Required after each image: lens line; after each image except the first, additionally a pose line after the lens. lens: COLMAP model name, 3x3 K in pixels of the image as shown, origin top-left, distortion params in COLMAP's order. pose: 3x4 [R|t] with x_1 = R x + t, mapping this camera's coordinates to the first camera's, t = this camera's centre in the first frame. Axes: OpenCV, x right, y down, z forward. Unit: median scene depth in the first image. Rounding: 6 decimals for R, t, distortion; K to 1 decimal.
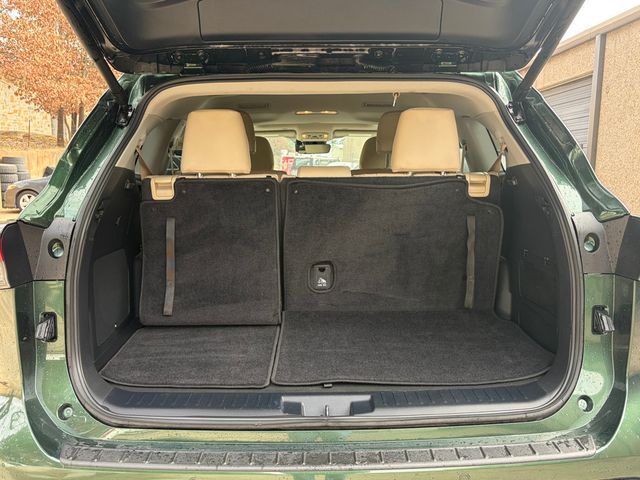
lens RADIAL K [[527.7, 0, 320.0], [0, 527.7, 240.0], [0, 0, 1]] dist [0.009989, 0.002755]
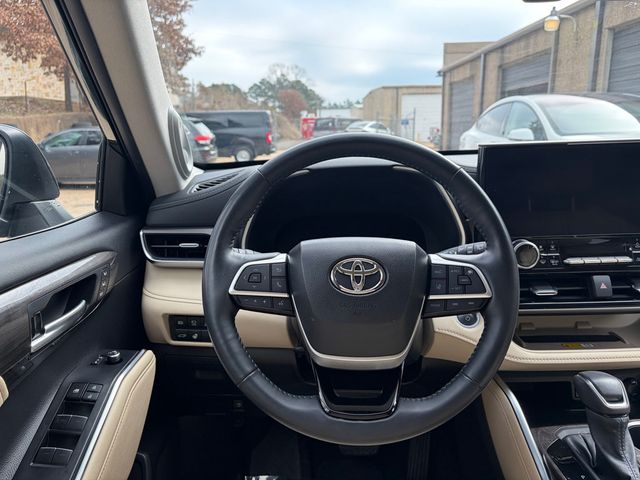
lens RADIAL K [[487.3, 0, 320.0], [0, 487.3, 240.0], [0, 0, 1]] dist [0.002204, -0.000494]
pose [[0.999220, -0.015778, -0.036187, -0.018285], [0.018895, 0.995985, 0.087499, -0.017129], [0.034661, -0.088115, 0.995507, 0.136720]]
